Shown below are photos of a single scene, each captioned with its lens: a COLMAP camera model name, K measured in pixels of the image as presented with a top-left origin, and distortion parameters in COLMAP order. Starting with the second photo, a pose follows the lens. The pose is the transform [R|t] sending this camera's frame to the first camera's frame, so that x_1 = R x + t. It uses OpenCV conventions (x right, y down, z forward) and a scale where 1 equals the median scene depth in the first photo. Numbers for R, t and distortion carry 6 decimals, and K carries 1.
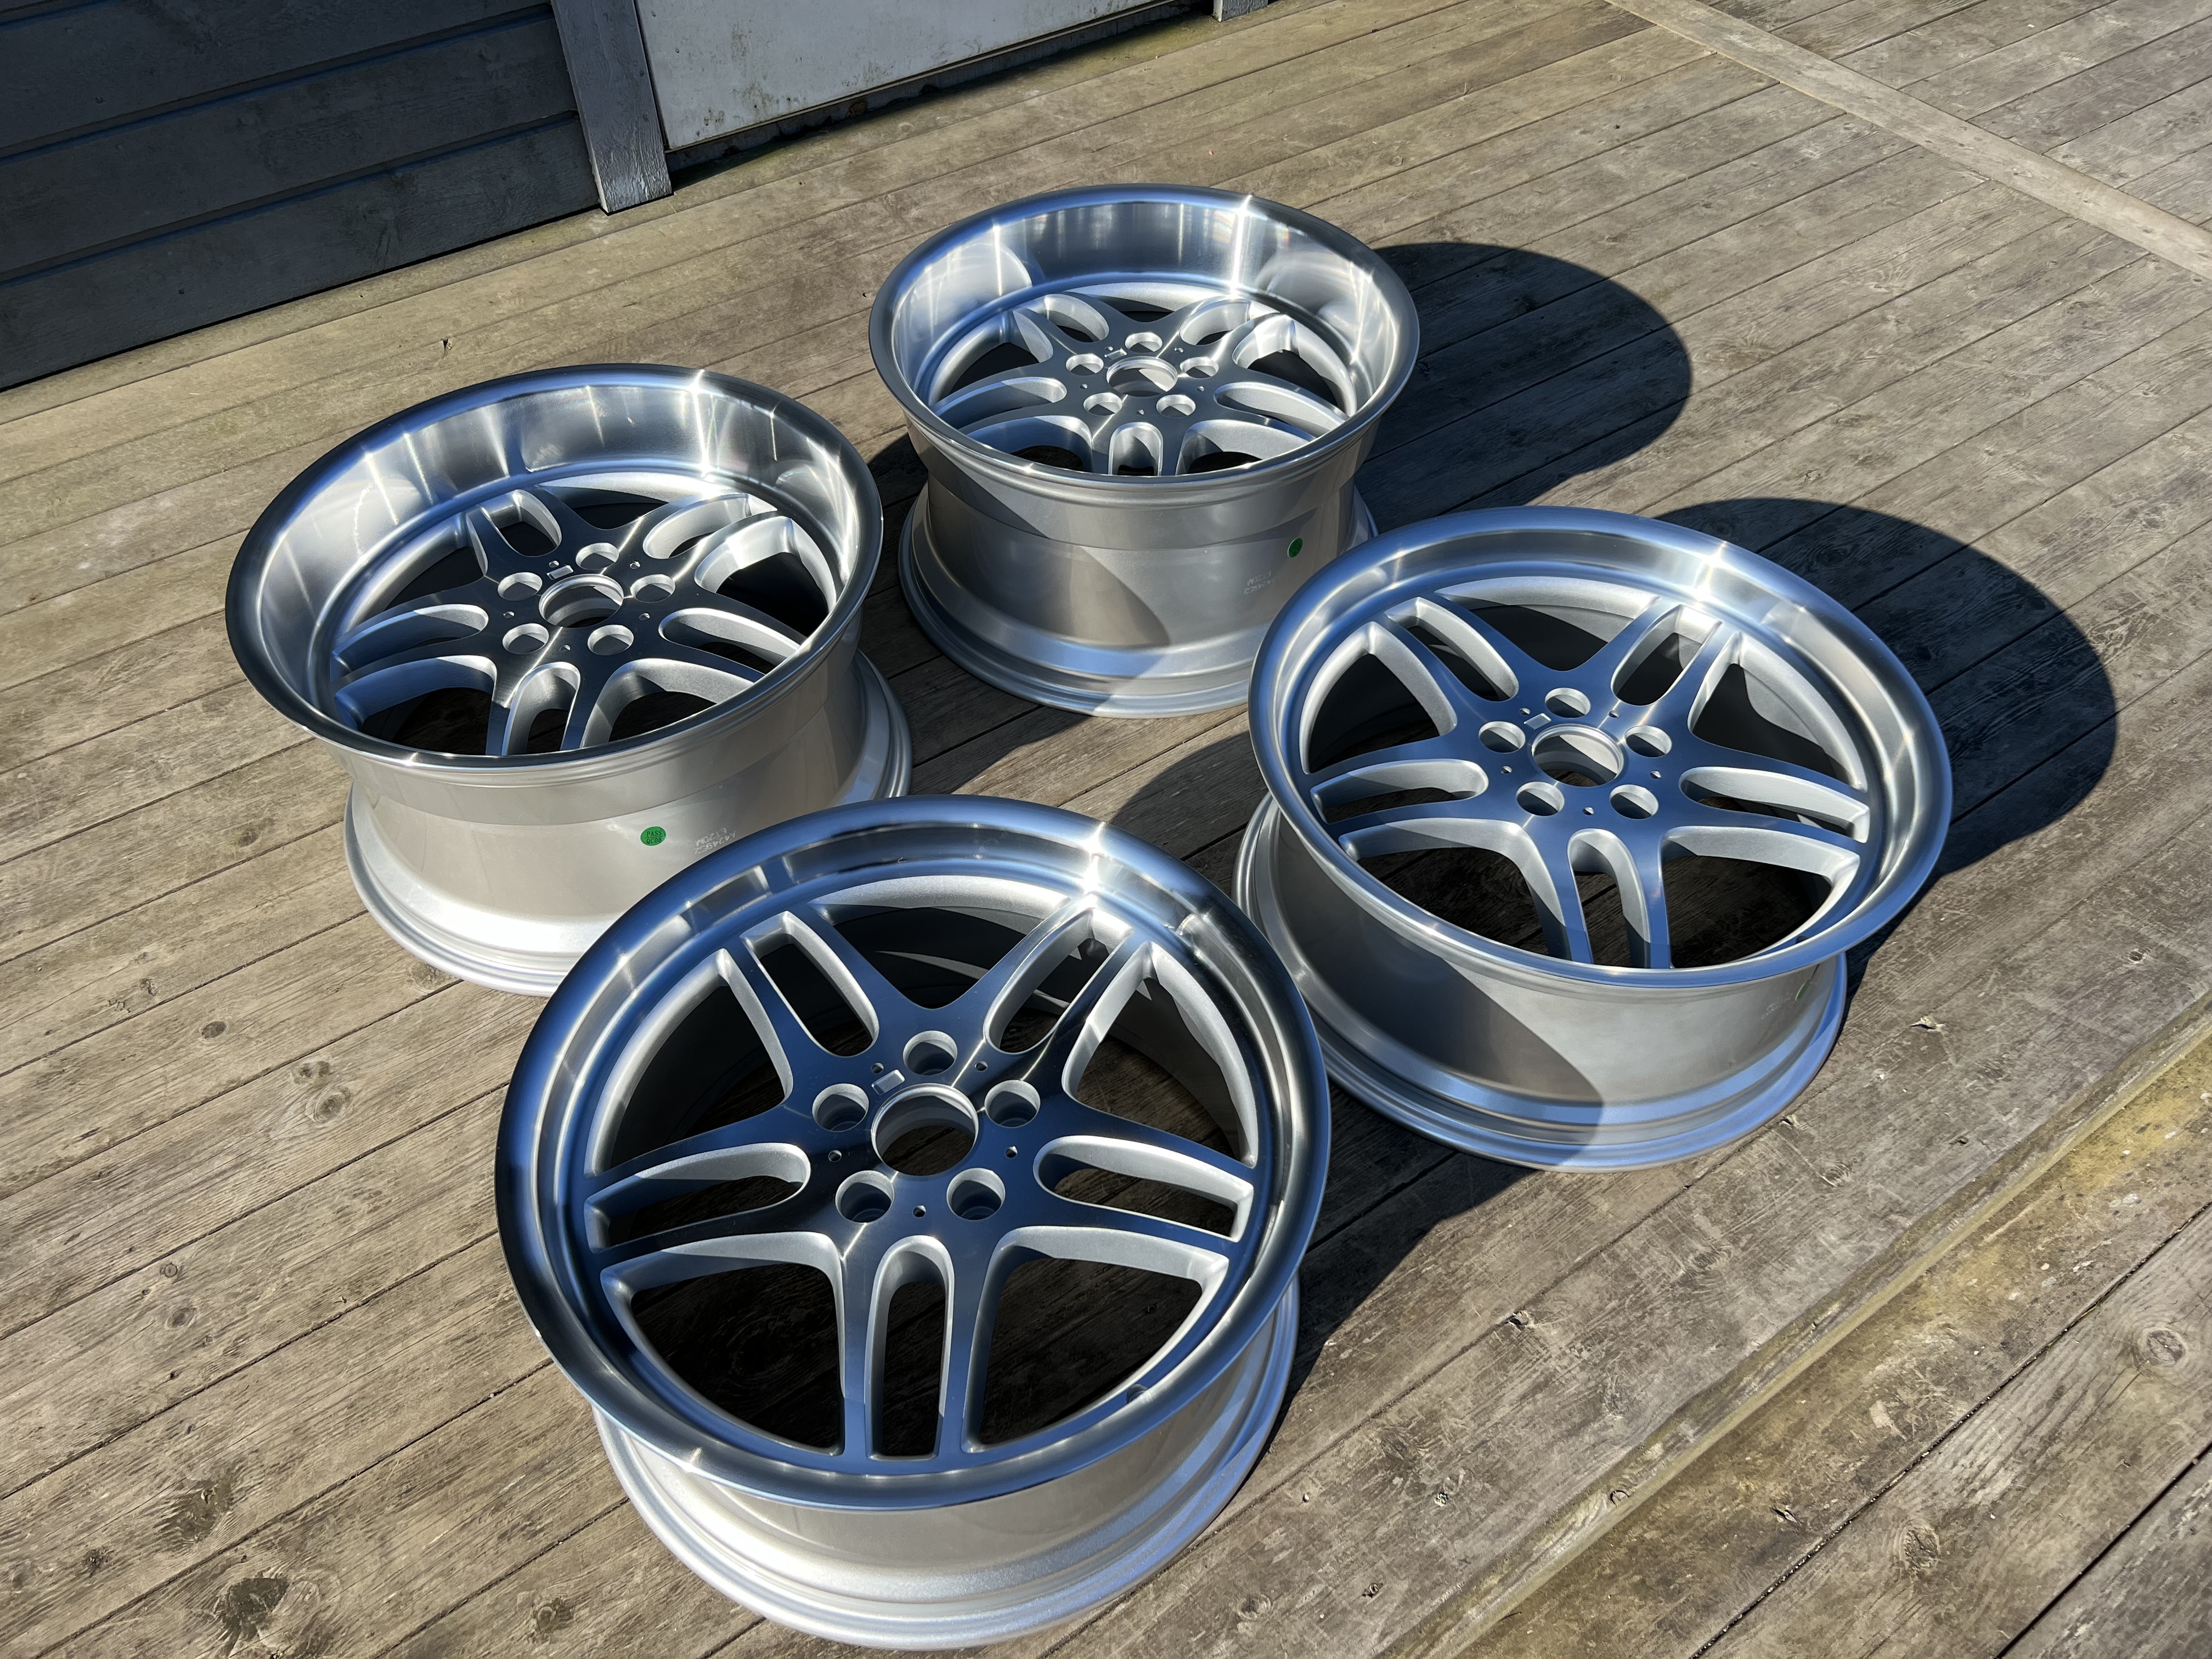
lens RADIAL K [[1676.4, 0, 1094.8], [0, 1676.4, 833.6], [0, 0, 1]] dist [0.050281, -0.062958]
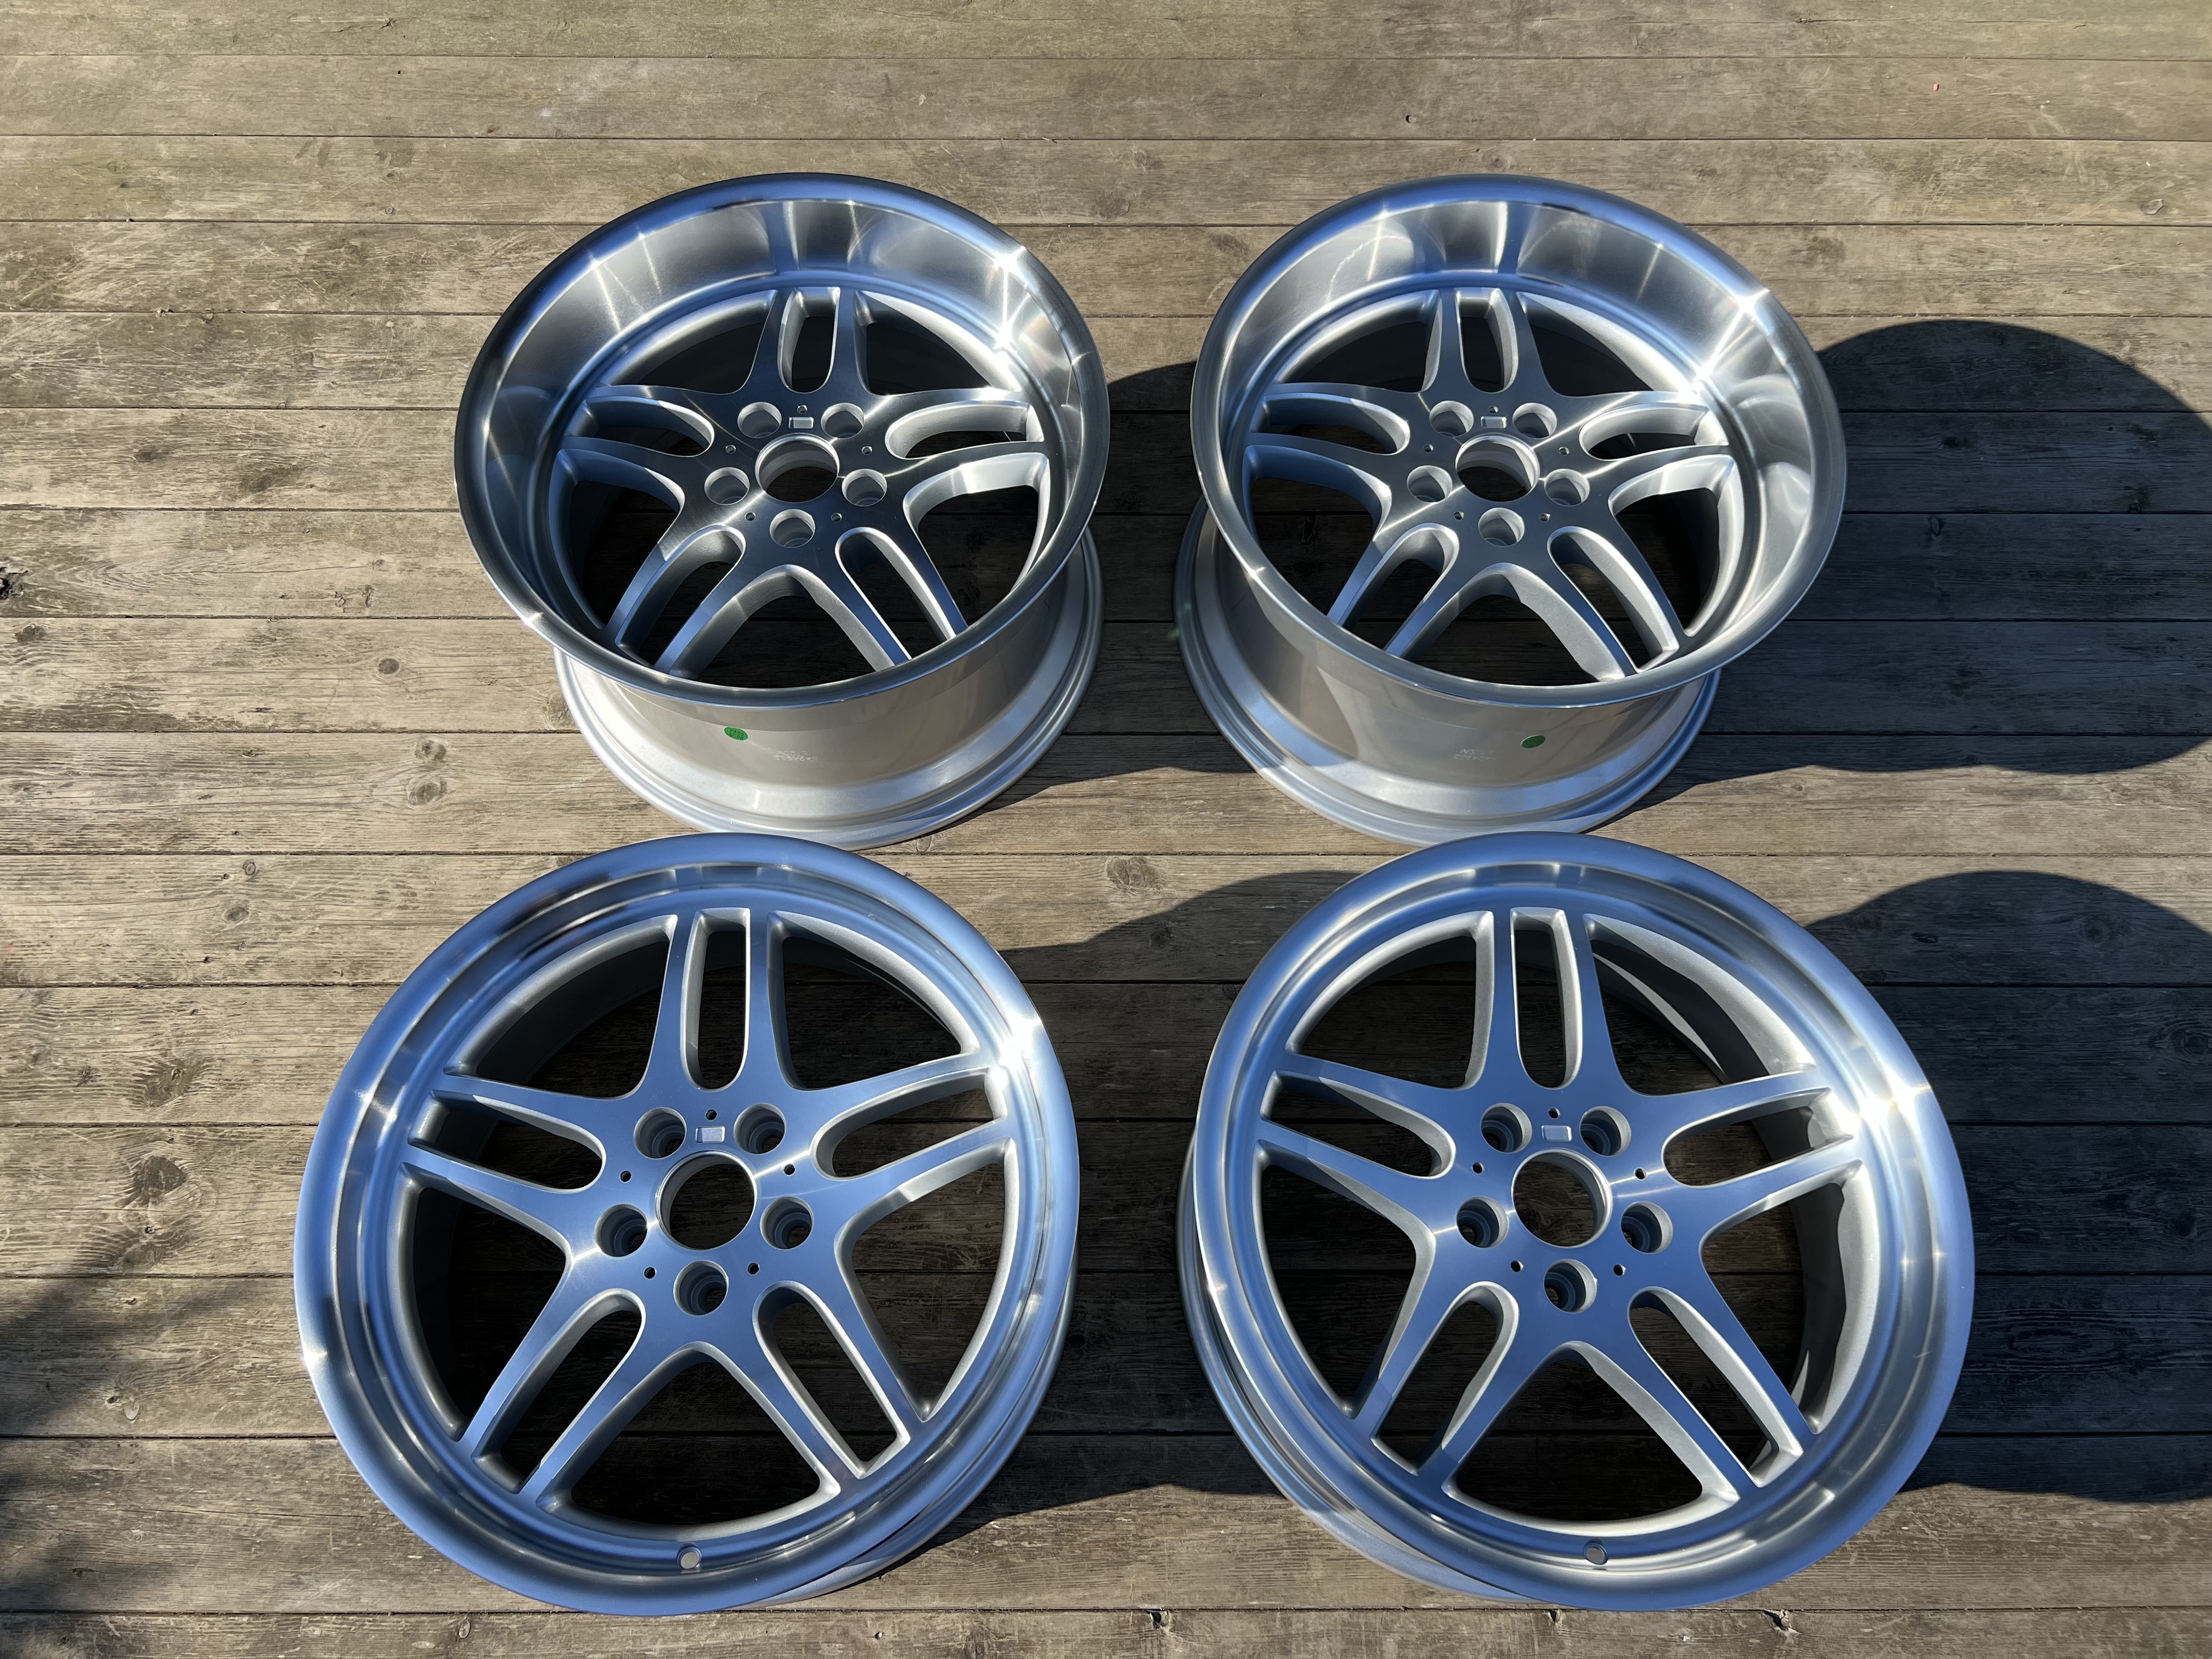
lens RADIAL K [[1676.4, 0, 1091.2], [0, 1676.4, 821.0], [0, 0, 1]] dist [0.050281, -0.062958]
pose [[0.823913, 0.522232, -0.220095, 0.181655], [-0.429824, 0.828955, 0.357890, -0.440932], [0.369350, -0.200268, 0.907454, 0.144397]]
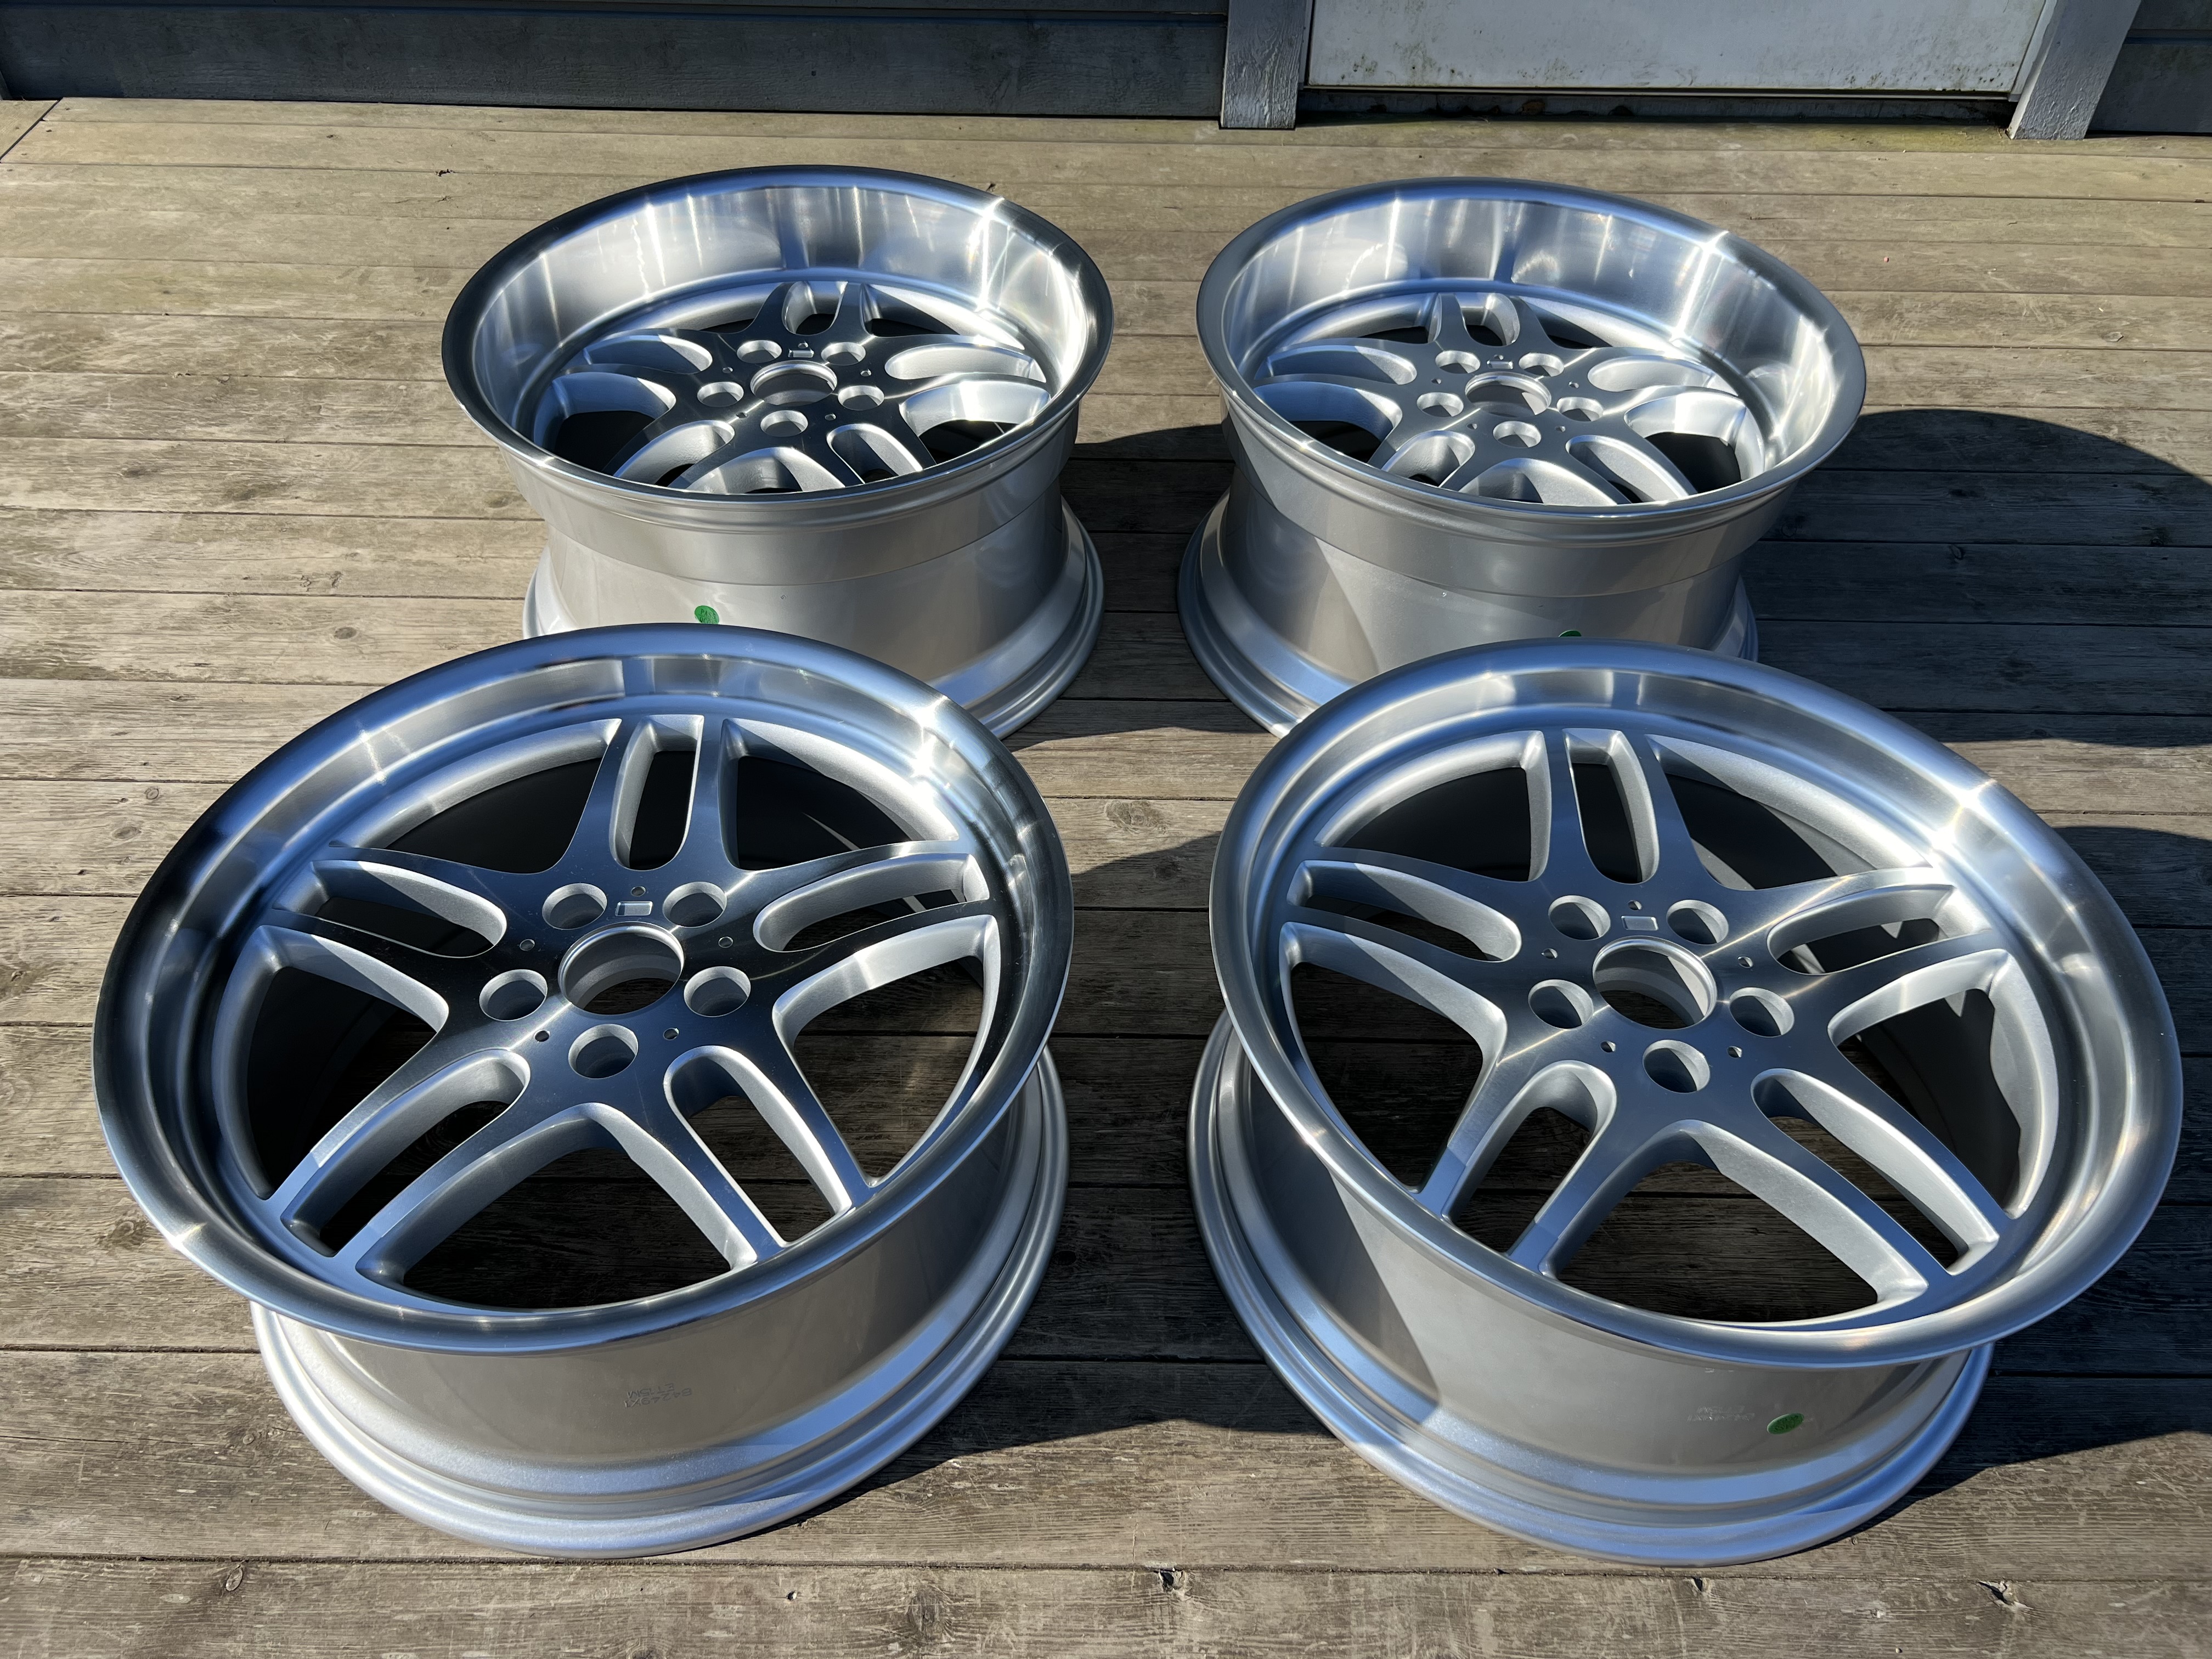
lens RADIAL K [[1676.4, 0, 1096.5], [0, 1676.4, 836.5], [0, 0, 1]] dist [0.050281, -0.062958]
pose [[0.820654, 0.425632, -0.381267, 0.355283], [-0.440780, 0.896128, 0.051651, -0.035326], [0.363648, 0.125667, 0.923021, 0.229434]]
